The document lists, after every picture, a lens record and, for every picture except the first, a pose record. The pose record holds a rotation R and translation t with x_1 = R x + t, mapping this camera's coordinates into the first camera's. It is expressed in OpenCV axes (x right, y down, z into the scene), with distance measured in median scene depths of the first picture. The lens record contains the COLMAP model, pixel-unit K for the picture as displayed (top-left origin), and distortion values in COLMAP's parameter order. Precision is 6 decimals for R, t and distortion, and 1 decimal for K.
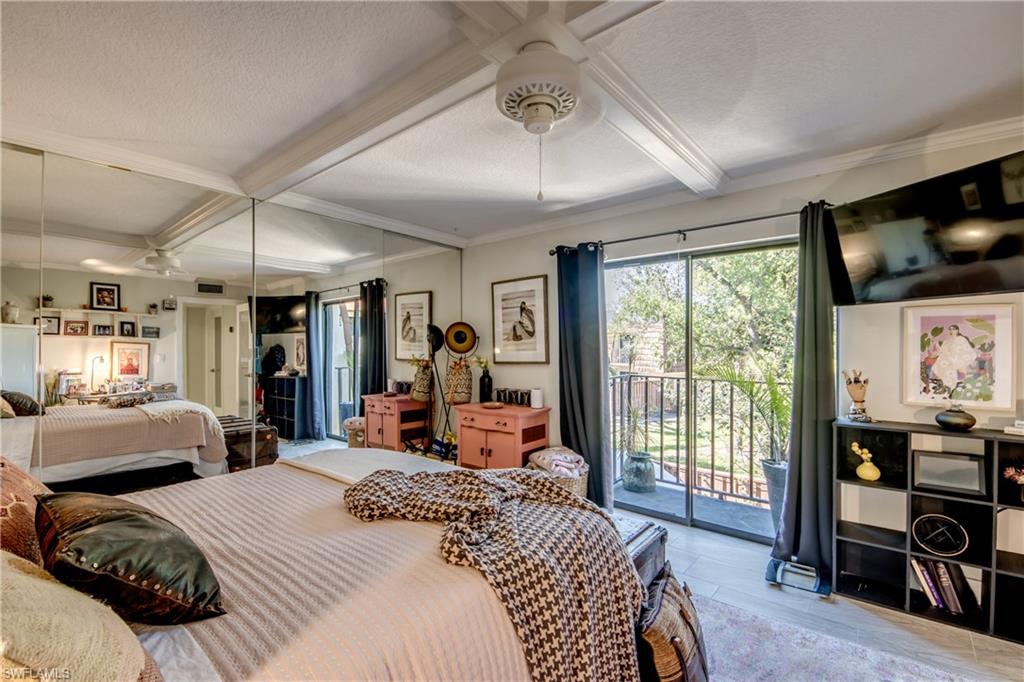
lens RADIAL K [[438.5, 0, 525.7], [0, 438.5, 327.1], [0, 0, 1]] dist [0.000430, -0.000062]
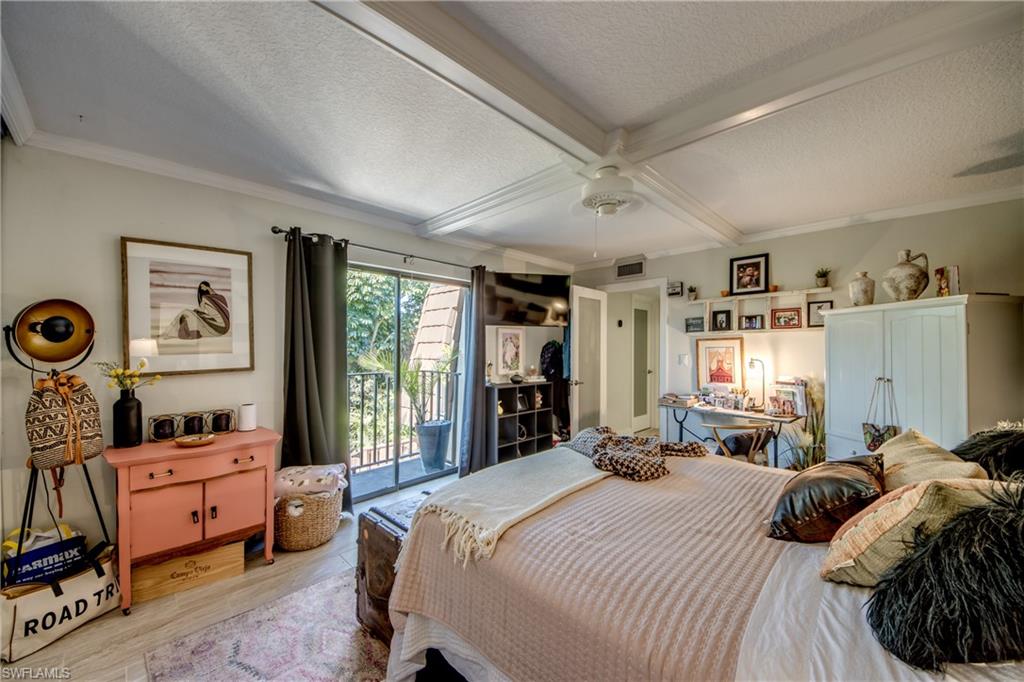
lens RADIAL K [[390.6, 0, 510.8], [0, 390.6, 335.7], [0, 0, 1]] dist [0.051423, -0.028785]
pose [[0.075790, 0.027764, 0.996737, -0.623100], [-0.040722, 0.998865, -0.024727, 0.023012], [-0.996292, -0.038715, 0.076834, 0.510927]]
